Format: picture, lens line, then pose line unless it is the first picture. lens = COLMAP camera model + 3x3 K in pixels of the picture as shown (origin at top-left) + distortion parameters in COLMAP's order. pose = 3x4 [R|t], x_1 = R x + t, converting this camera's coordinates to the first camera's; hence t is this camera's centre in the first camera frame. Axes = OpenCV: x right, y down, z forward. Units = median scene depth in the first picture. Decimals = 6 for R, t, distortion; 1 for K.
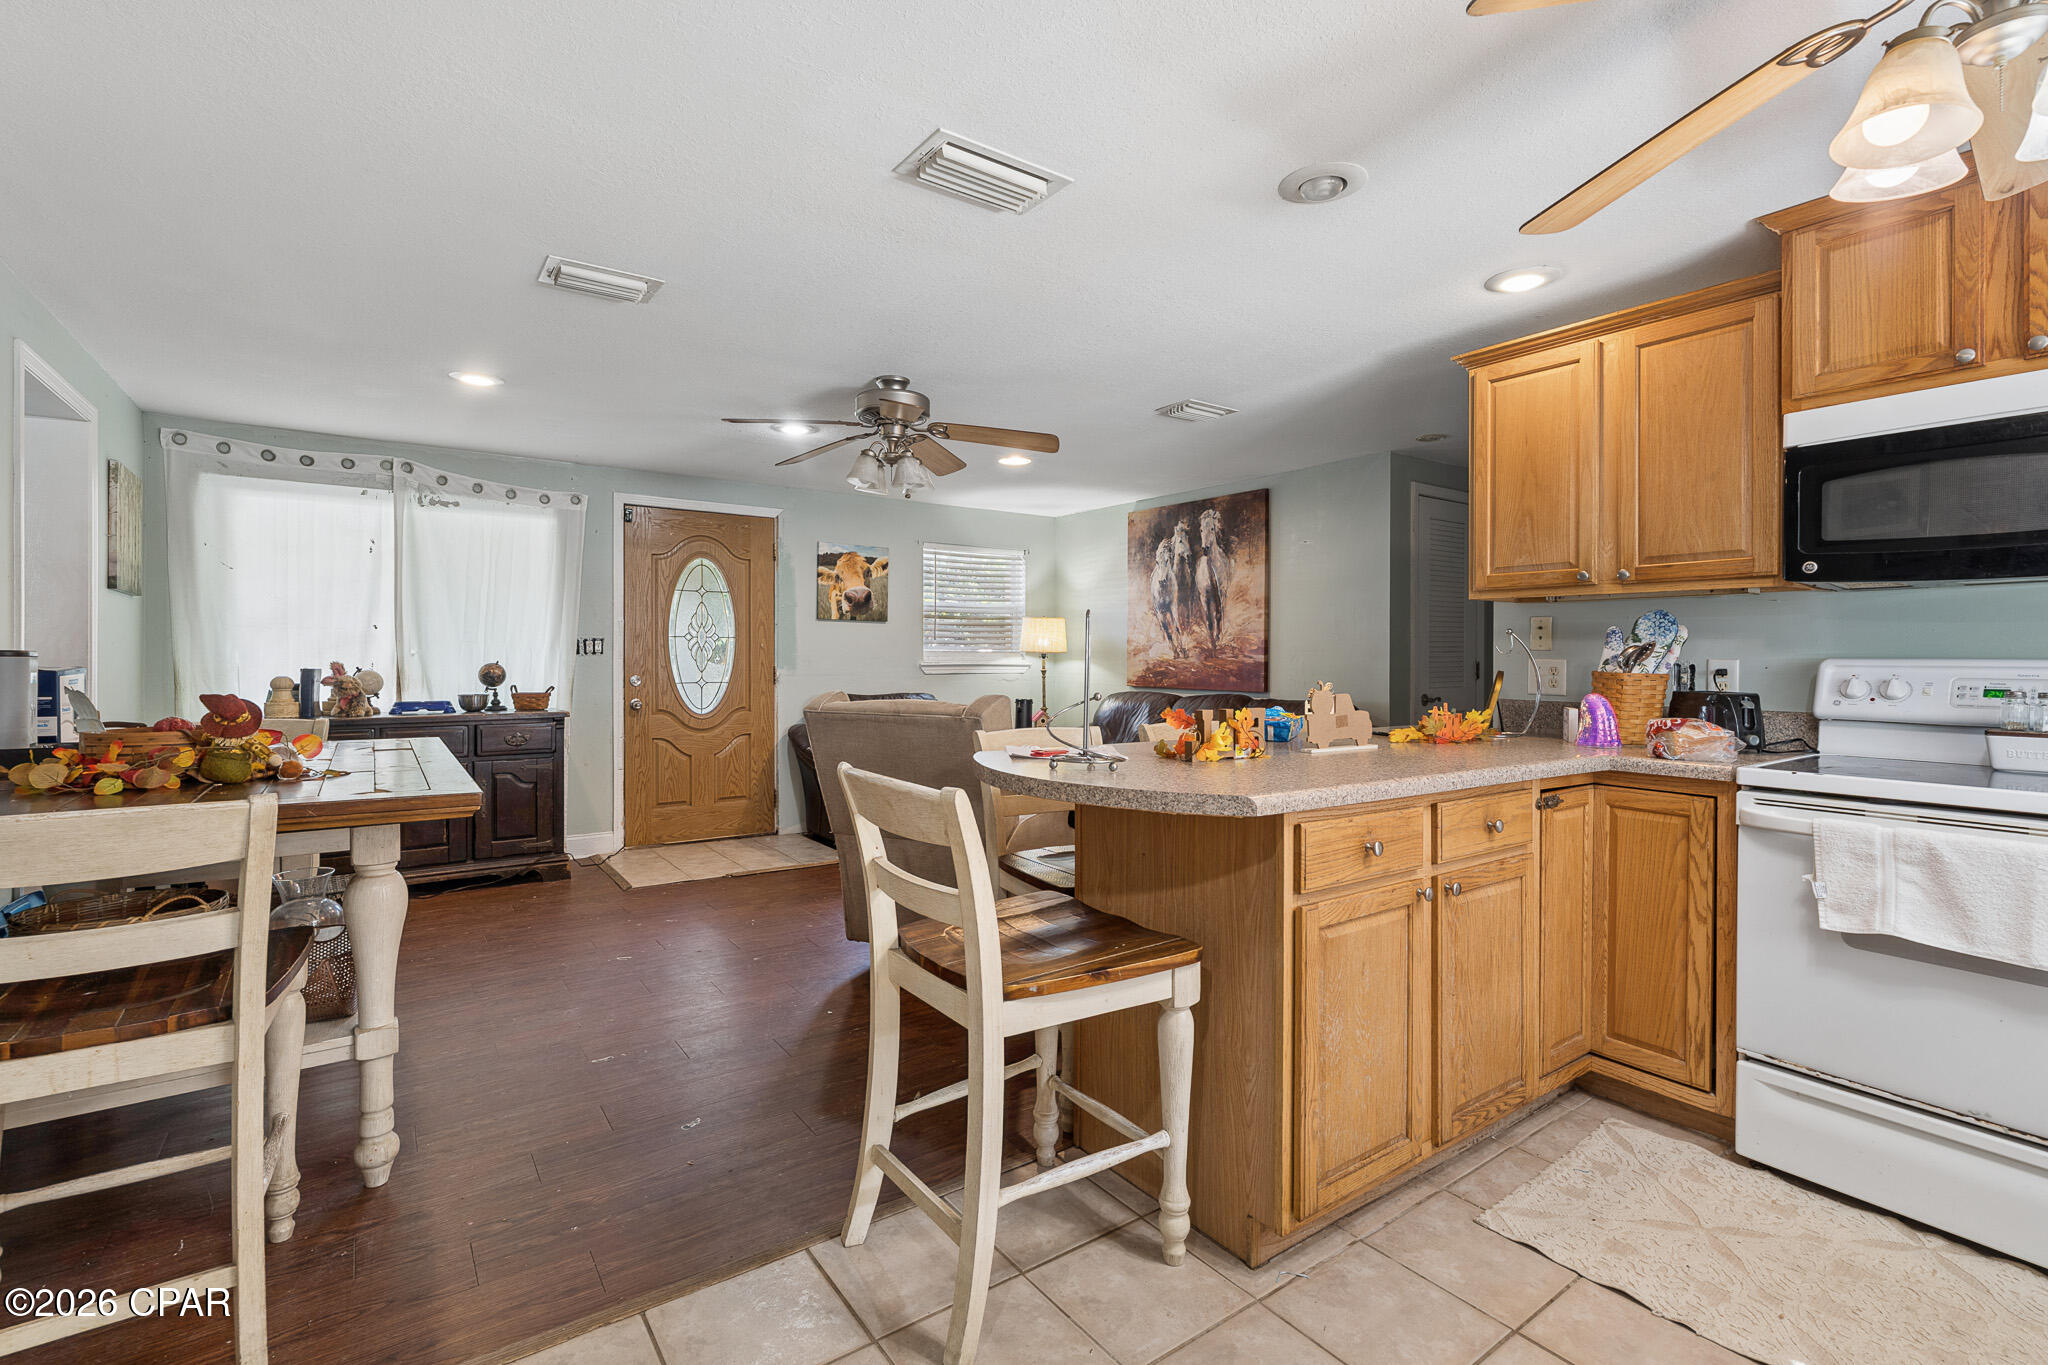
lens RADIAL K [[924.5, 0, 987.4], [0, 924.5, 661.2], [0, 0, 1]] dist [-0.007150, 0.003156]
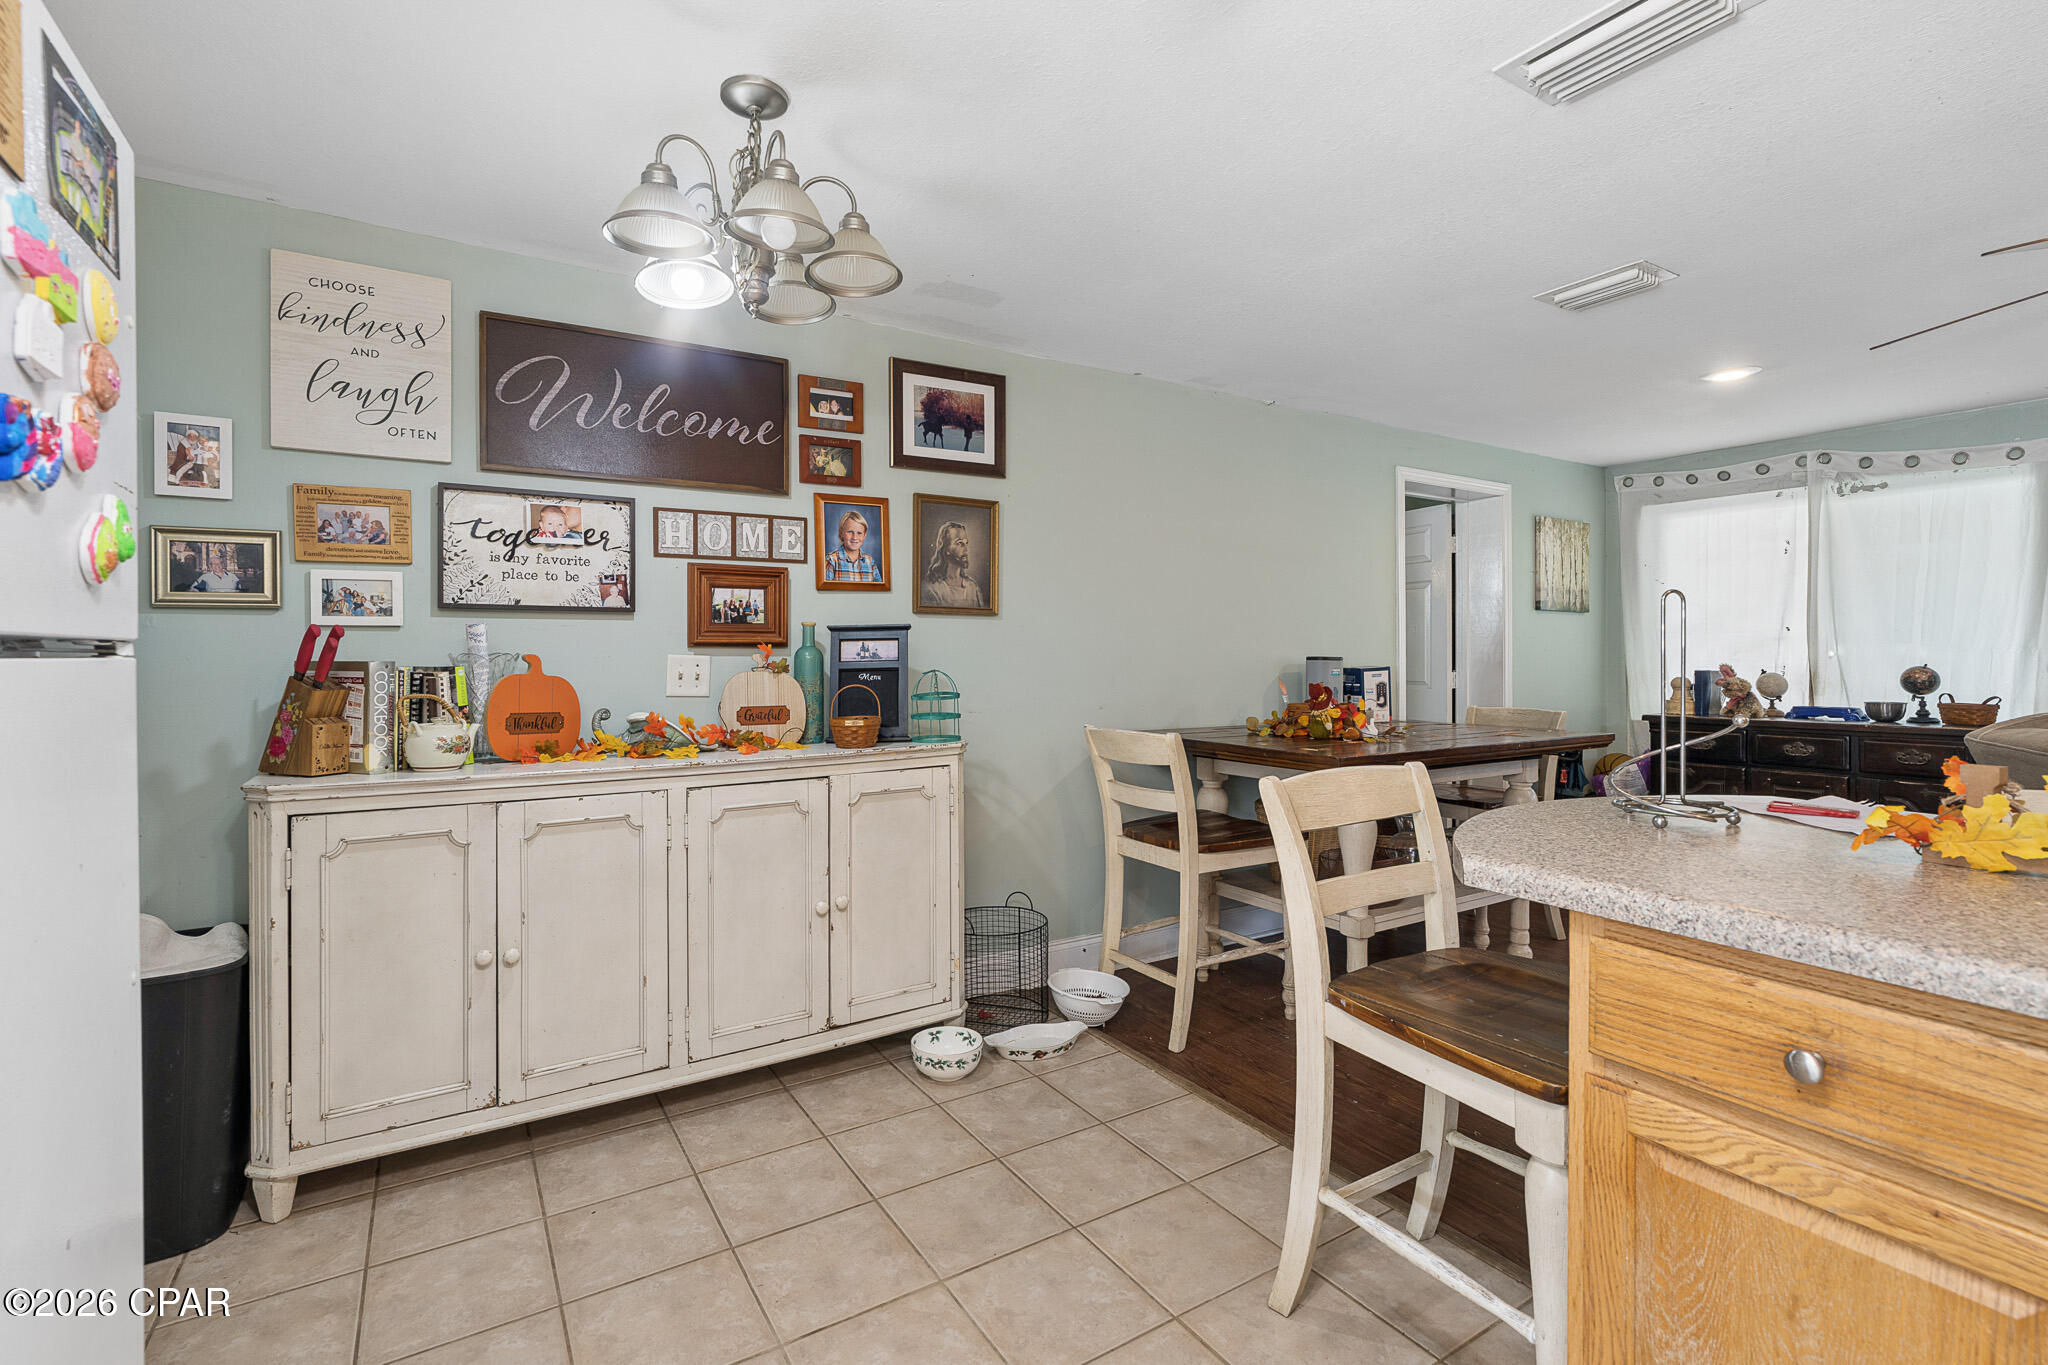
lens RADIAL K [[924.5, 0, 1041.7], [0, 924.5, 652.3], [0, 0, 1]] dist [-0.007150, 0.003156]
pose [[-0.021707, -0.011114, -0.999703, 0.706964], [-0.001228, 0.999938, -0.011090, -0.000899], [0.999764, 0.000987, -0.021719, 0.477846]]
